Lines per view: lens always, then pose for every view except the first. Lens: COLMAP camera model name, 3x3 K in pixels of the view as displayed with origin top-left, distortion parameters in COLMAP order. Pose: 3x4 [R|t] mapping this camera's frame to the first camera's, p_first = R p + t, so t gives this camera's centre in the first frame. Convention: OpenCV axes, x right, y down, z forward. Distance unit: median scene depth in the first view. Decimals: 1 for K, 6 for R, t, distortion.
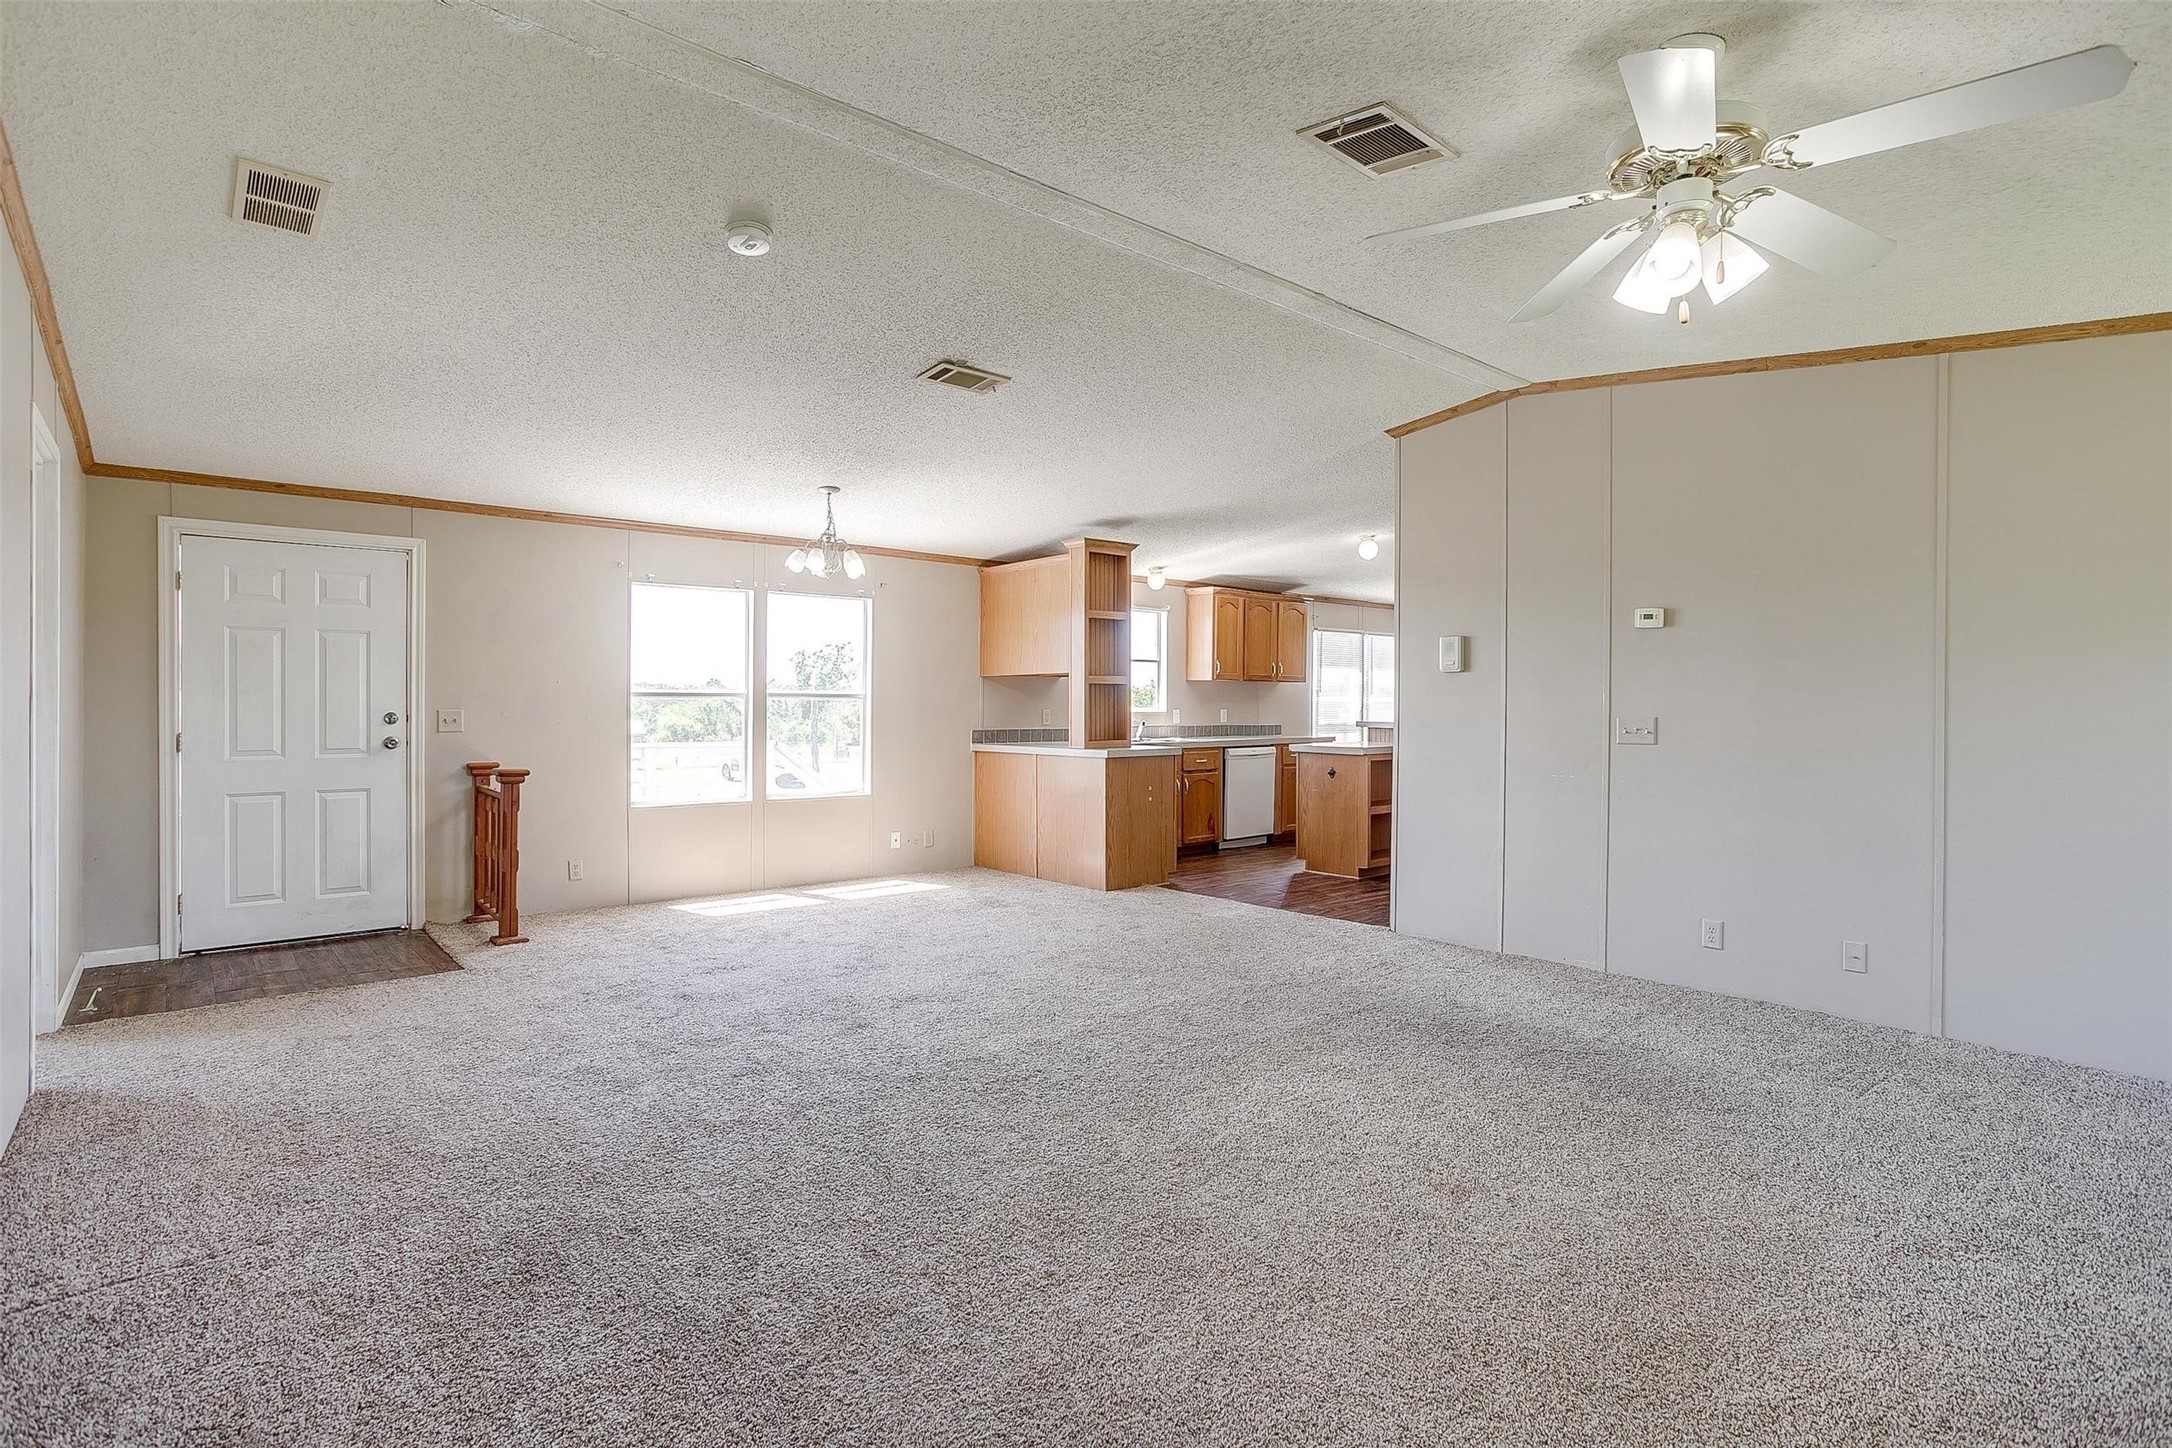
lens RADIAL K [[1062.6, 0, 1090.8], [0, 1062.6, 704.7], [0, 0, 1]] dist [-0.063920, 0.038849]
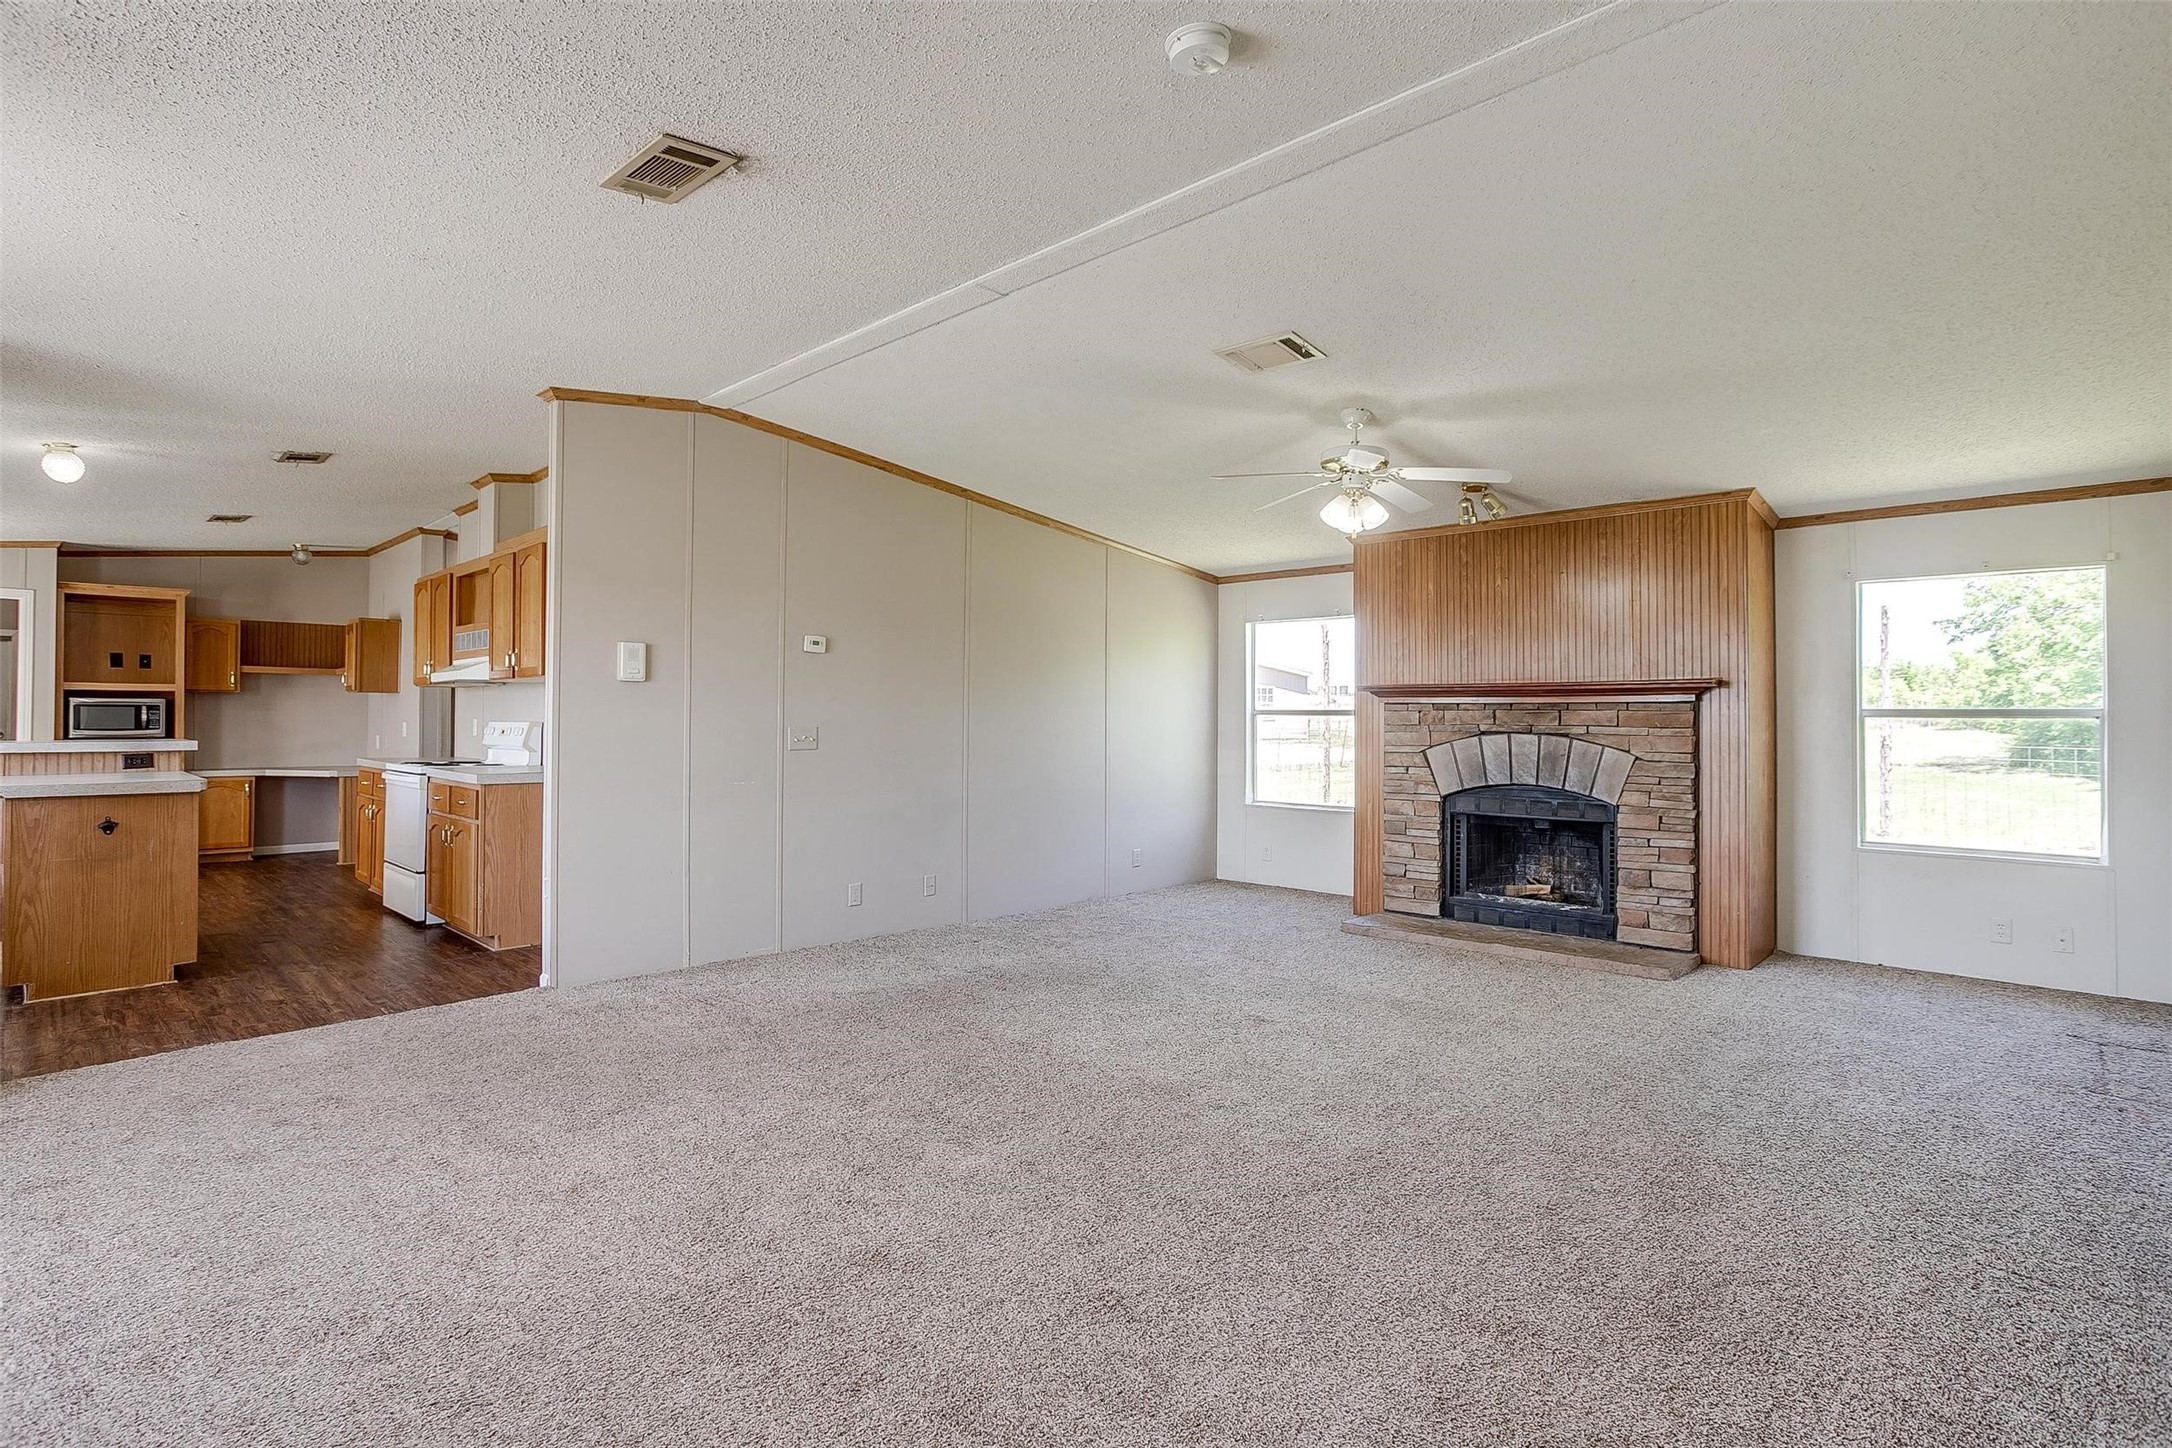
lens RADIAL K [[1062.6, 0, 1090.8], [0, 1062.6, 704.7], [0, 0, 1]] dist [-0.063920, 0.038849]
pose [[-0.086438, 0.006143, 0.996238, -1.688152], [-0.000819, 0.999980, -0.006237, -0.014534], [-0.996257, -0.001355, -0.086432, 1.898428]]
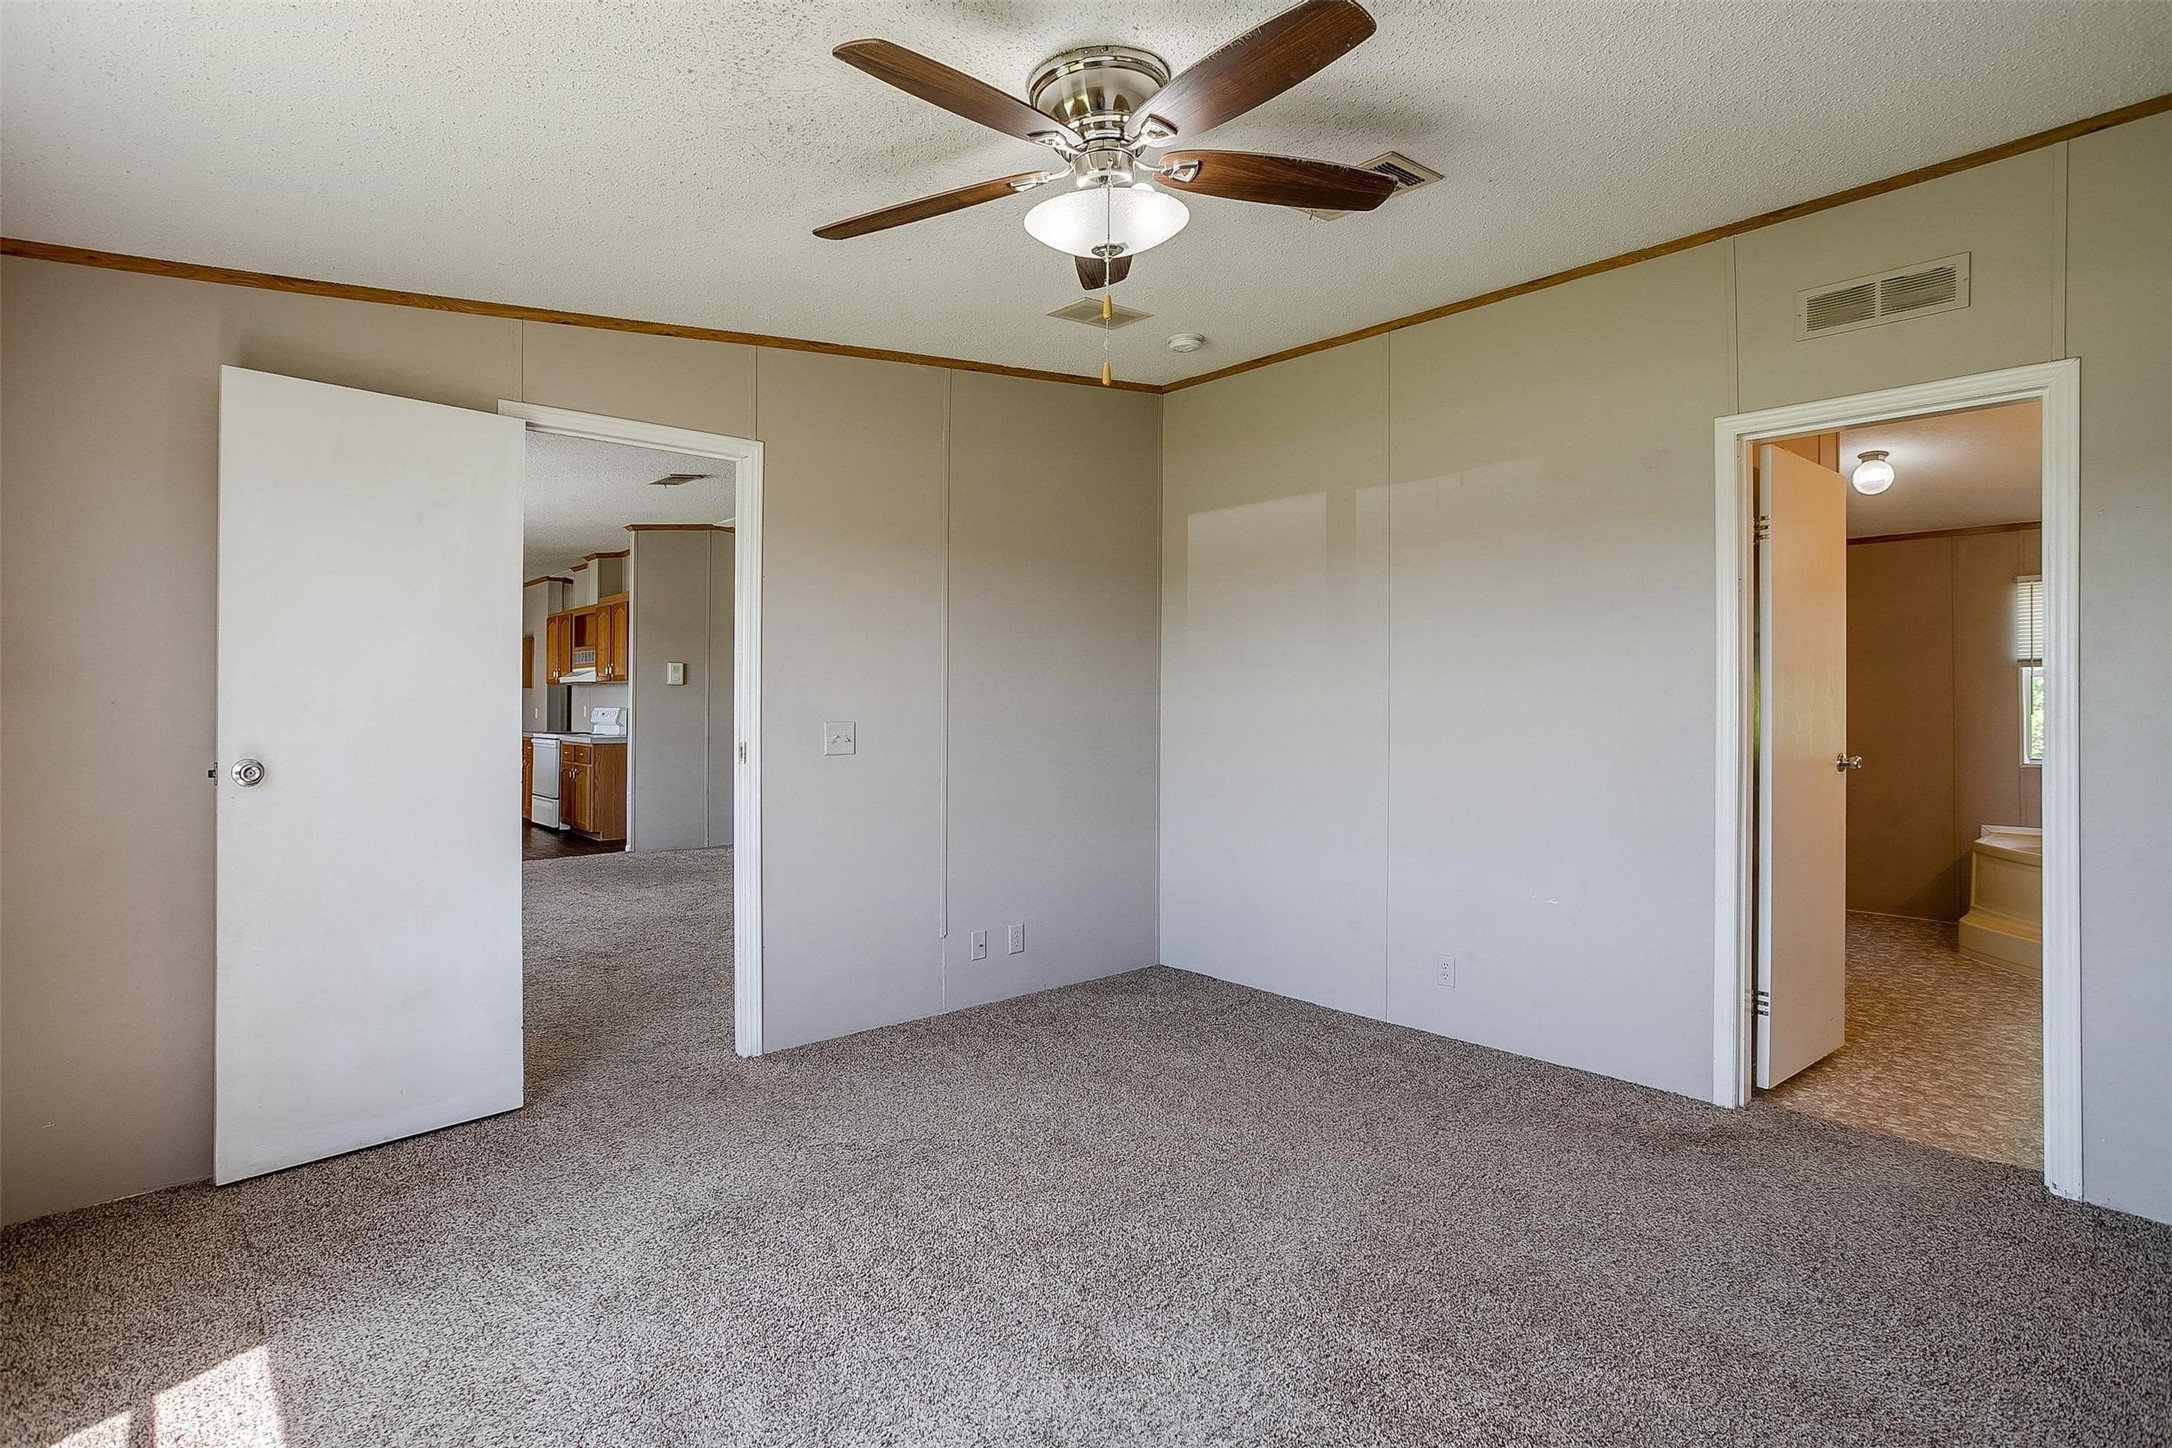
lens RADIAL K [[1062.6, 0, 1090.8], [0, 1062.6, 704.7], [0, 0, 1]] dist [-0.063920, 0.038849]
pose [[-0.014985, -0.005296, 0.999874, -3.570214], [-0.003671, 0.999980, 0.005241, -0.031413], [-0.999881, -0.003592, -0.015005, 1.084628]]
